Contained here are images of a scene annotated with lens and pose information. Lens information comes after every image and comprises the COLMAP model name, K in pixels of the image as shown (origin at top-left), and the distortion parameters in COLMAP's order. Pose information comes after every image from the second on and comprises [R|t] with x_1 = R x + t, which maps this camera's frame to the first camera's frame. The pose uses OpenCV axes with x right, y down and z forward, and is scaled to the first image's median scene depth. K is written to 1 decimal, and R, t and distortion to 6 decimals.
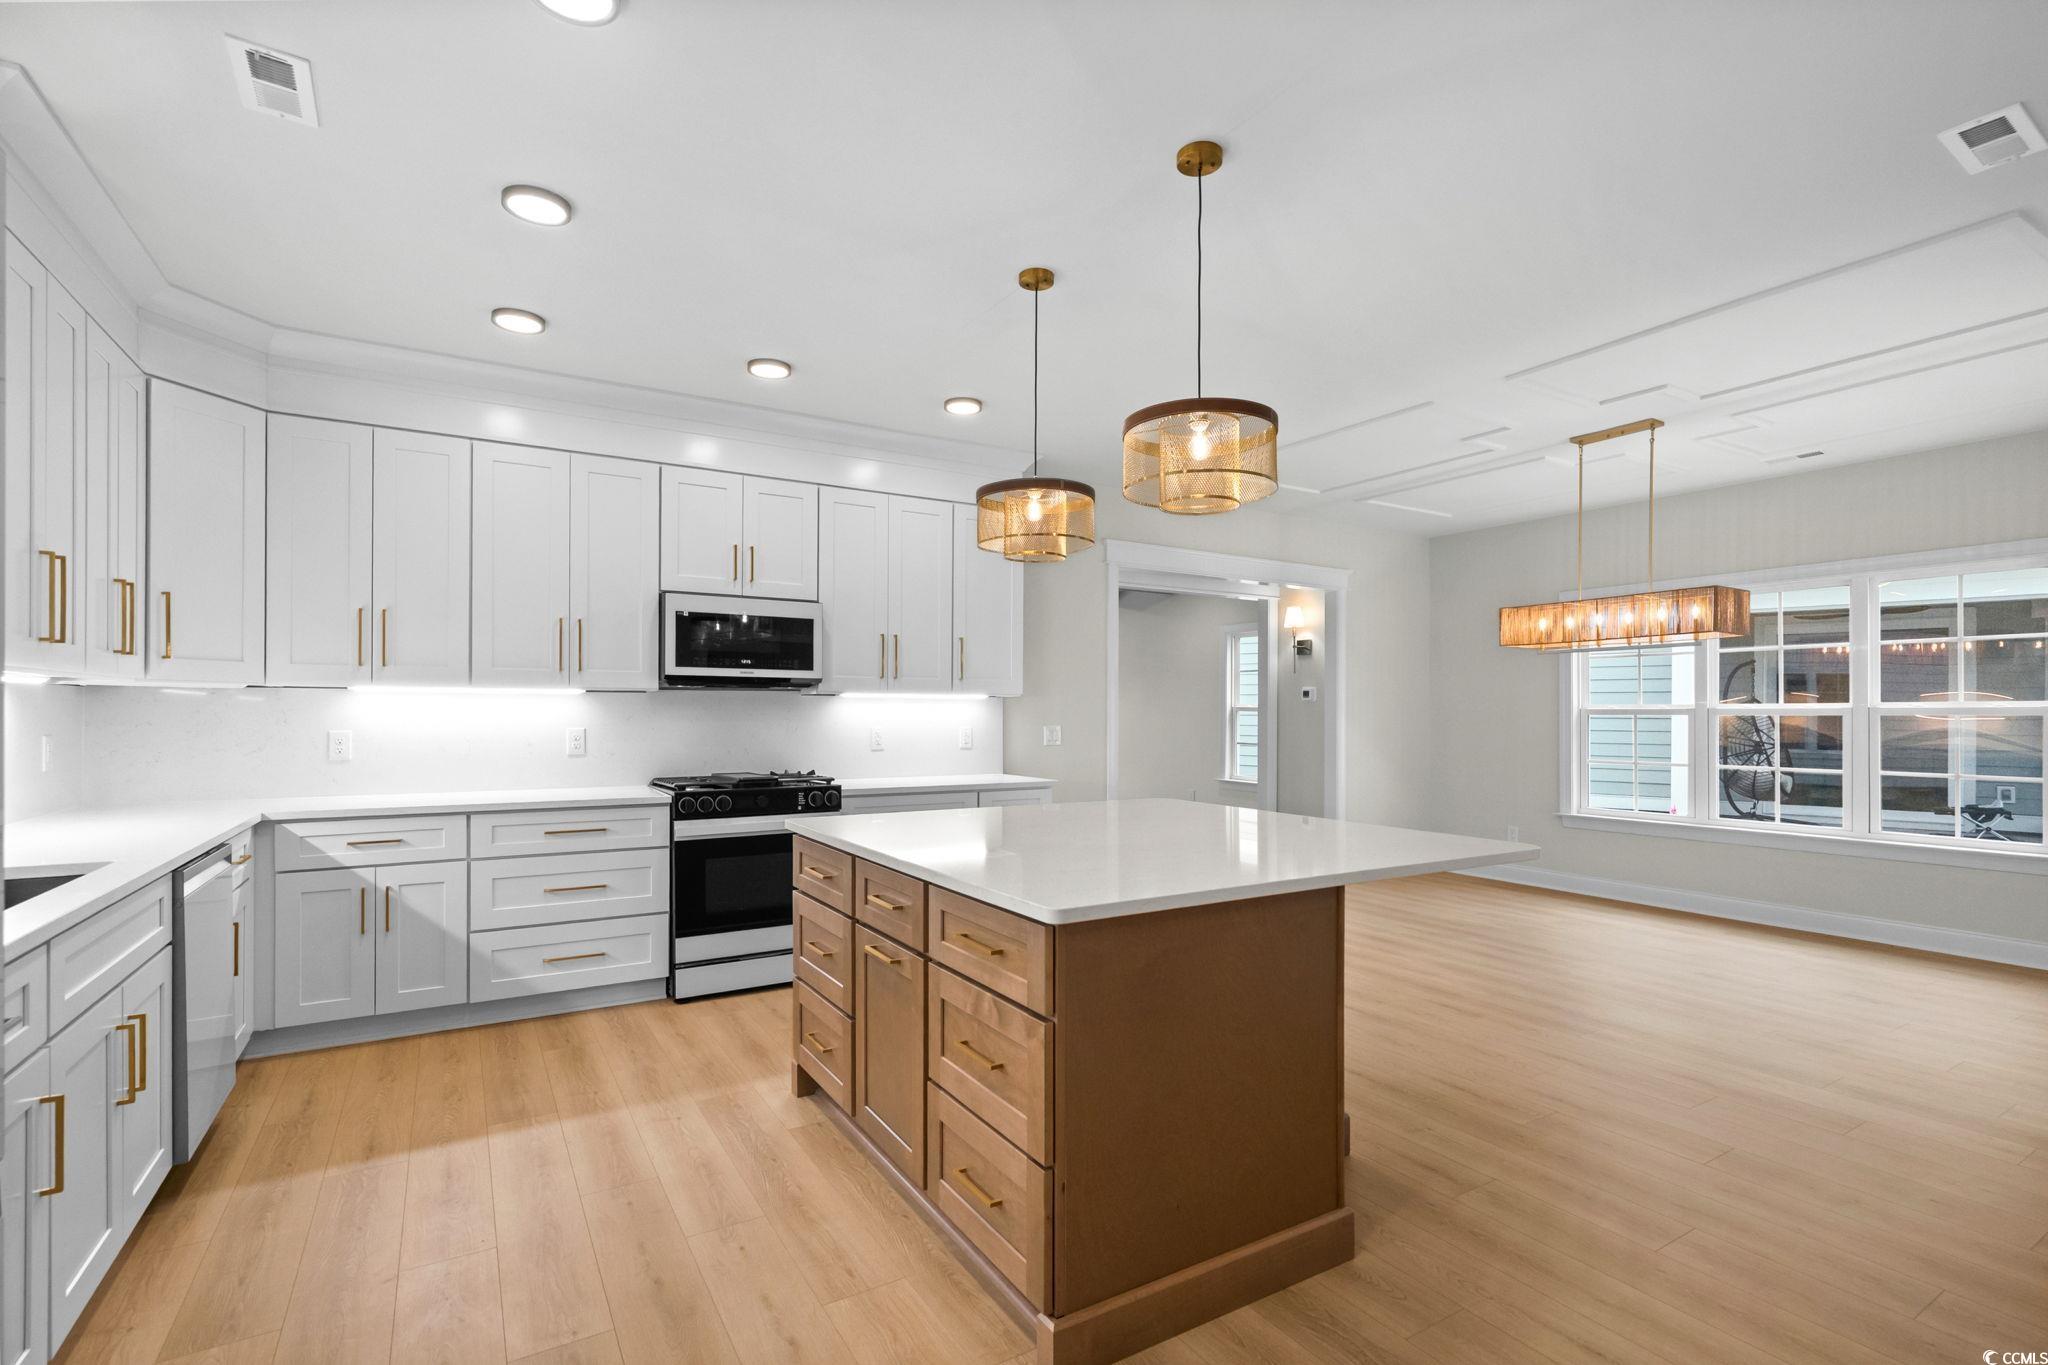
lens RADIAL K [[940.2, 0, 1014.3], [0, 940.2, 711.4], [0, 0, 1]] dist [0.000309, 0.000506]
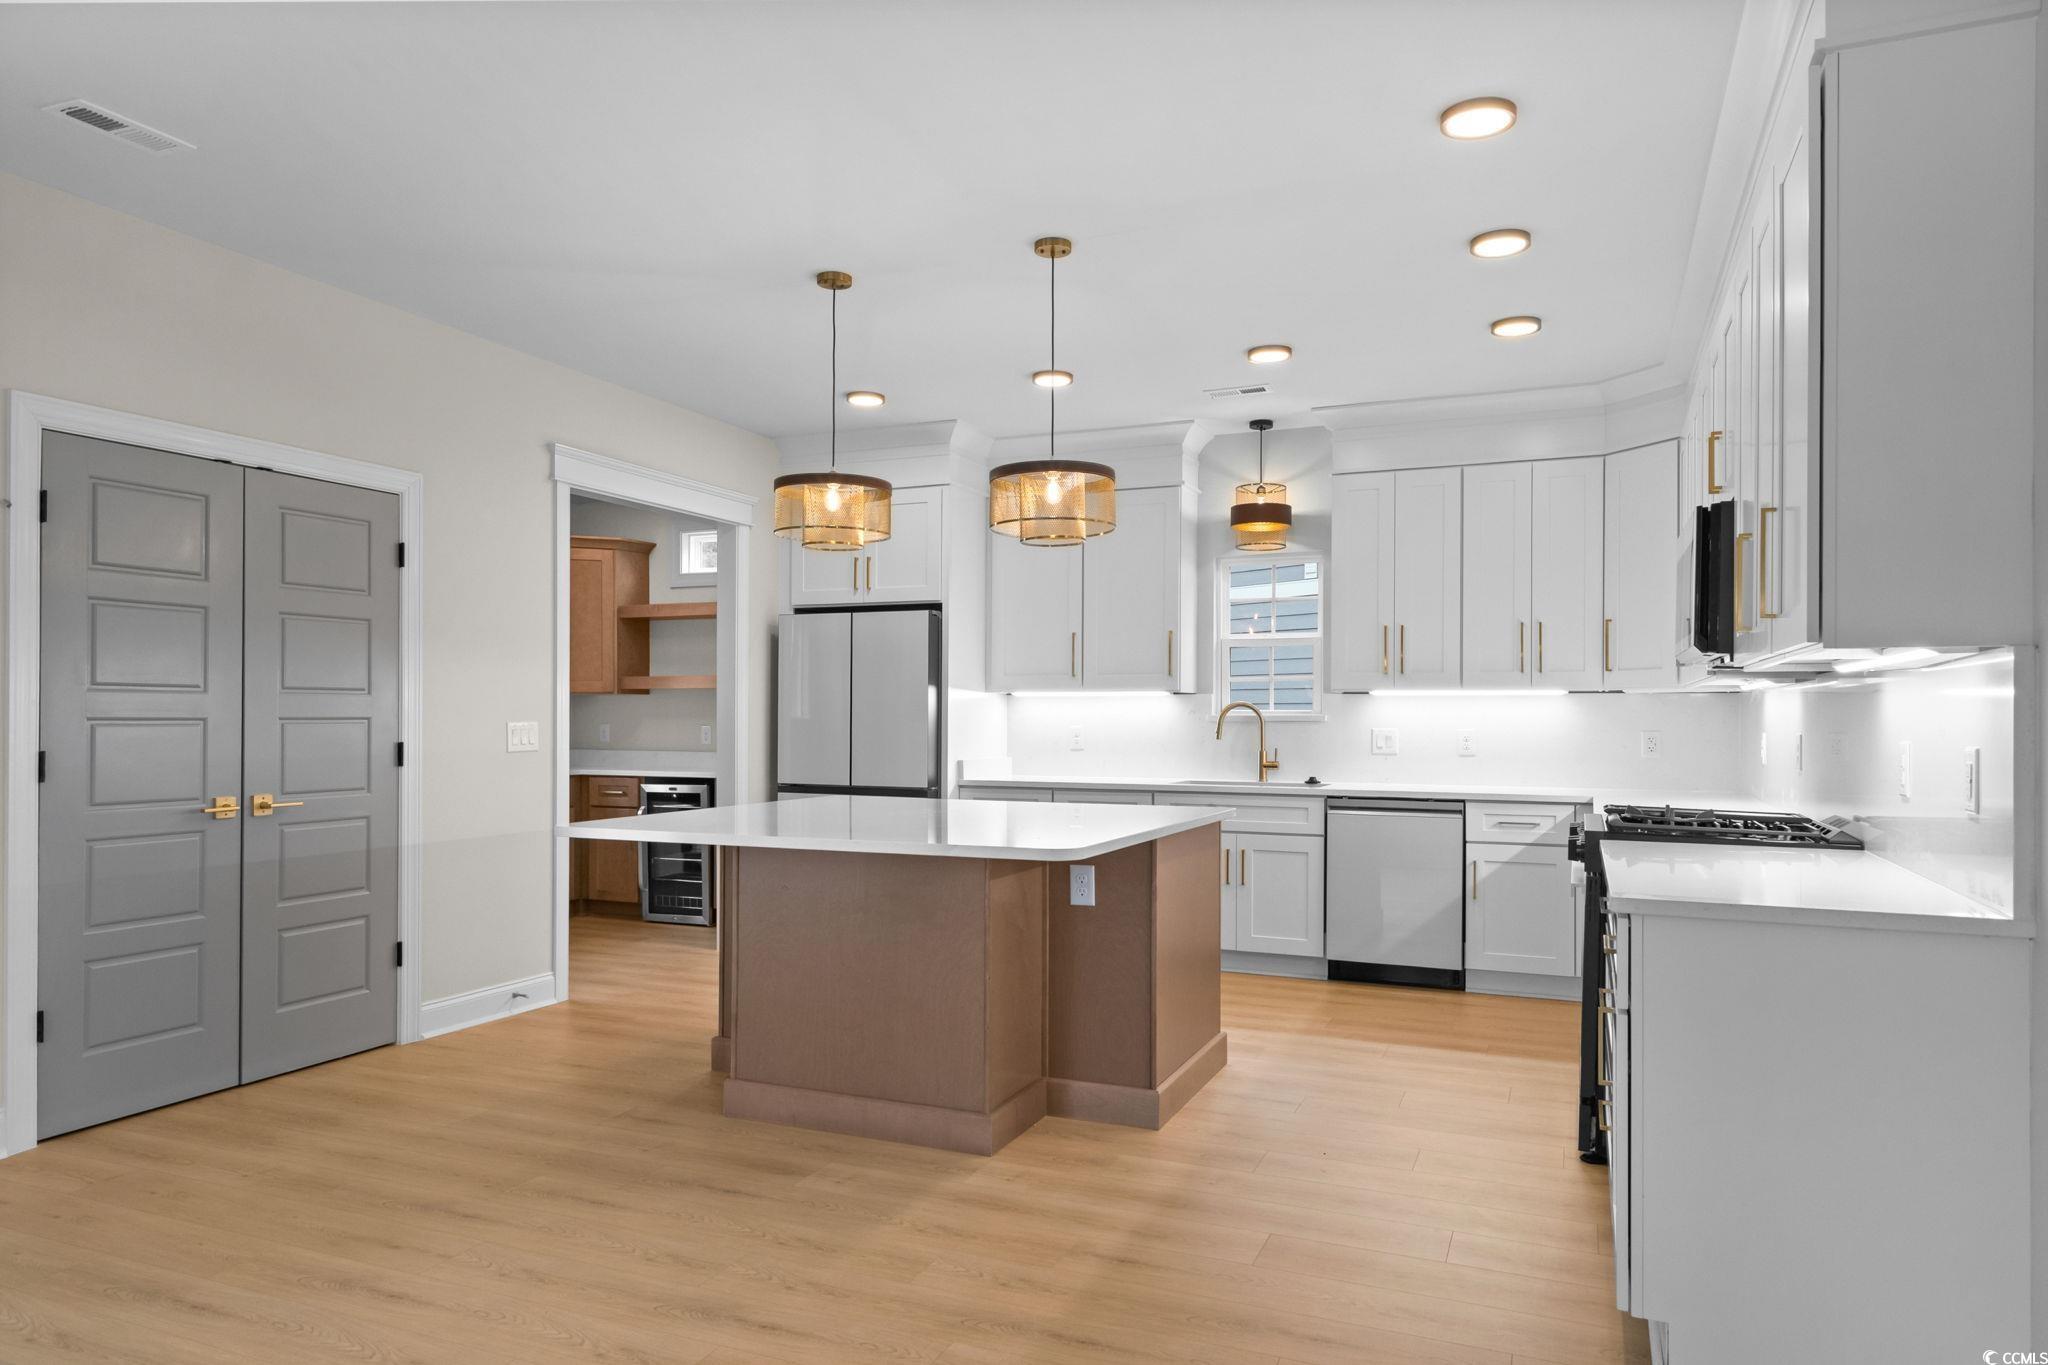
lens RADIAL K [[1292.6, 0, 1017.6], [0, 1292.6, 707.7], [0, 0, 1]] dist [-0.001225, 0.002672]
pose [[-0.809630, -0.010882, -0.586840, 0.731074], [-0.007139, 0.999937, -0.008692, 0.013788], [0.586897, -0.002847, -0.809657, 1.826804]]
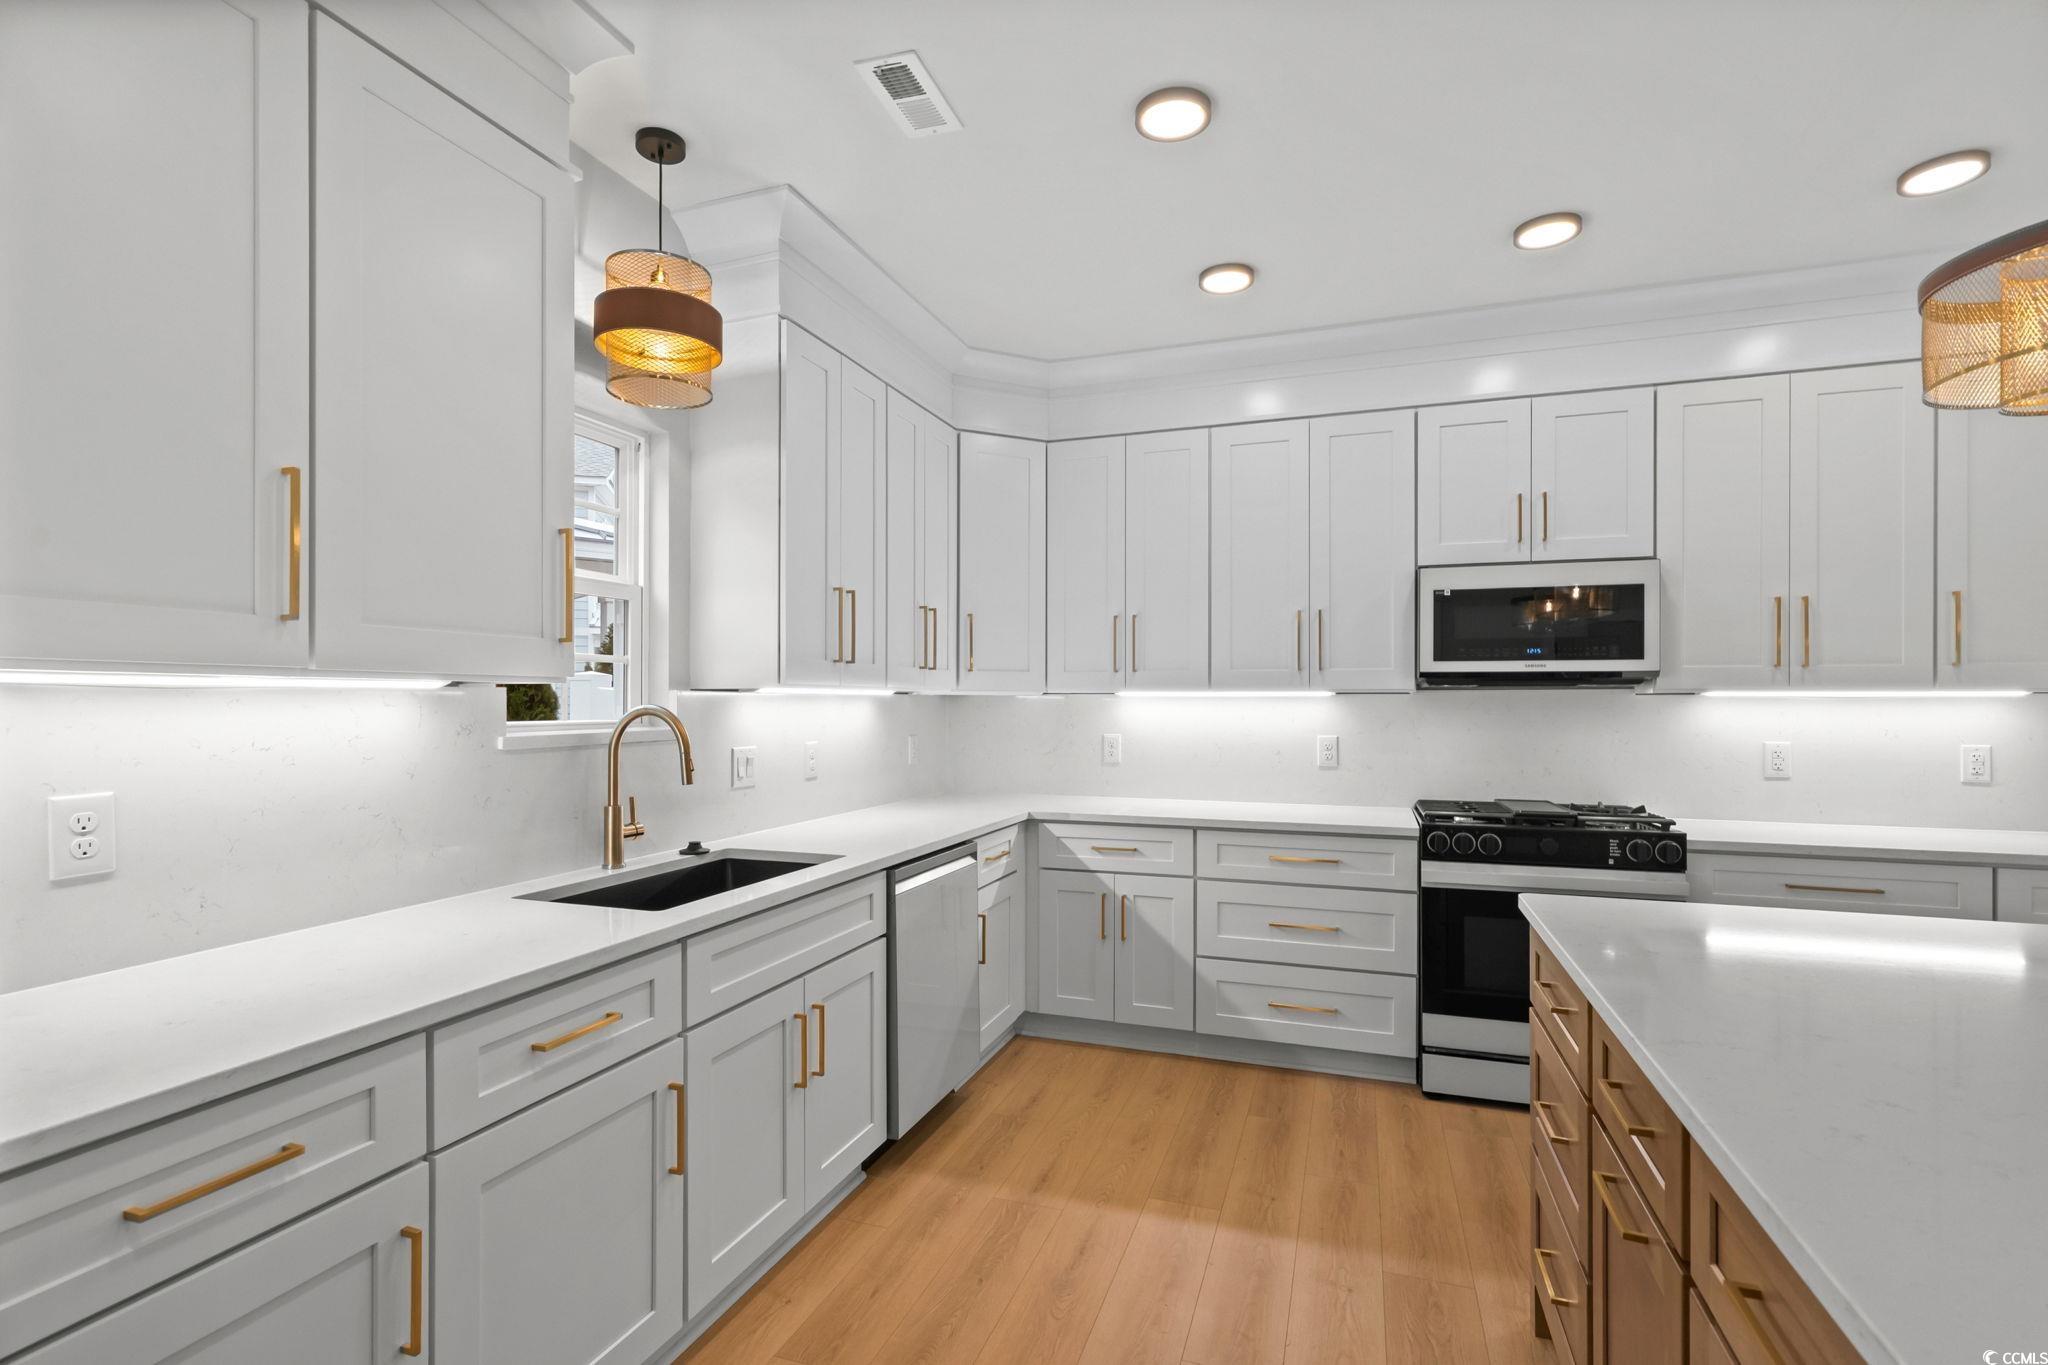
lens RADIAL K [[956.0, 0, 1018.6], [0, 956.0, 700.8], [0, 0, 1]] dist [-0.003329, 0.000693]
pose [[0.636141, -0.003537, -0.771565, 0.040724], [0.001325, 0.999993, -0.003492, -0.014913], [0.771572, 0.001199, 0.636141, 0.278805]]
